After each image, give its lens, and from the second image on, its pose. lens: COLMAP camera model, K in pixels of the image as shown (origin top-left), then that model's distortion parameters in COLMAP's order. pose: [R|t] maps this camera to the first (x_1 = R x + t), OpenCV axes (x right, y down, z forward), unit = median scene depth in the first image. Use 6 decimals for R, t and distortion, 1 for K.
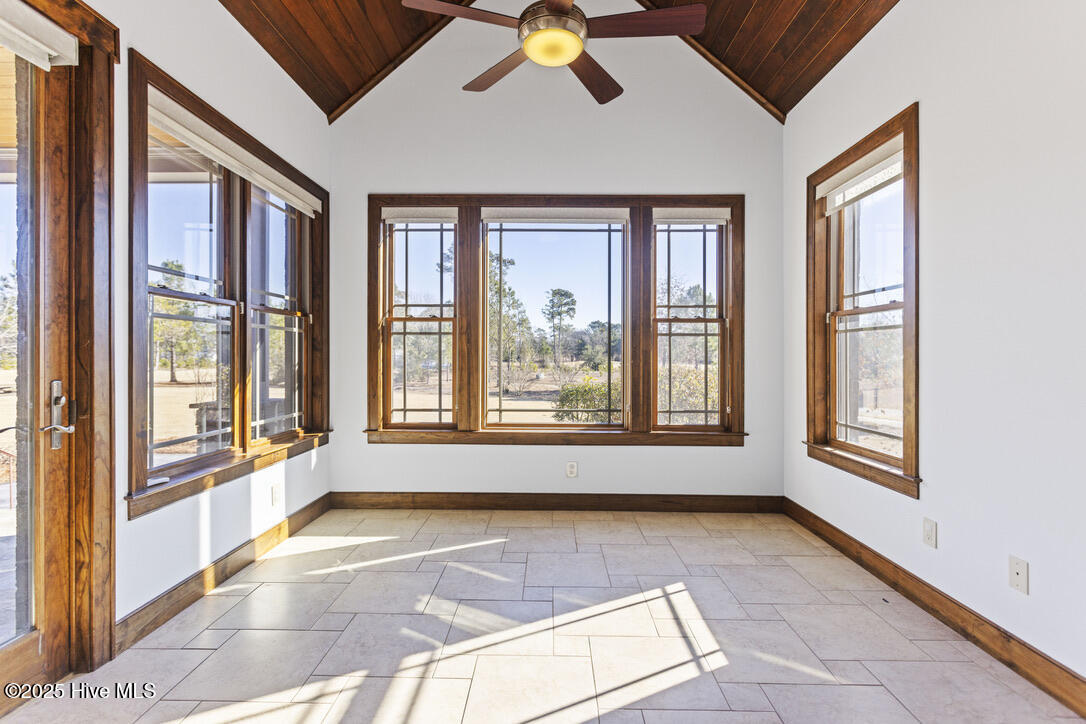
lens RADIAL K [[527.0, 0, 550.7], [0, 527.0, 352.2], [0, 0, 1]] dist [0.000559, 0.004585]
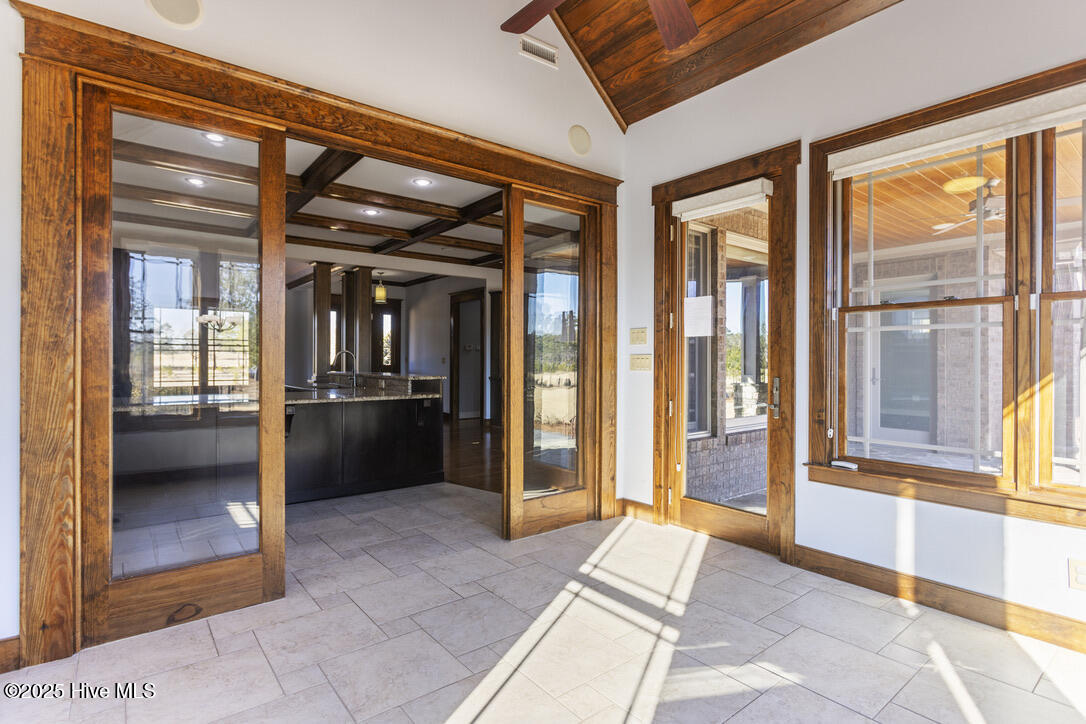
lens RADIAL K [[512.8, 0, 522.2], [0, 512.8, 368.0], [0, 0, 1]] dist [0.001348, -0.000055]
pose [[-0.801435, 0.005635, -0.598055, 0.598710], [-0.000197, 0.999953, 0.009686, 0.004875], [0.598082, 0.007881, -0.801396, 1.552685]]
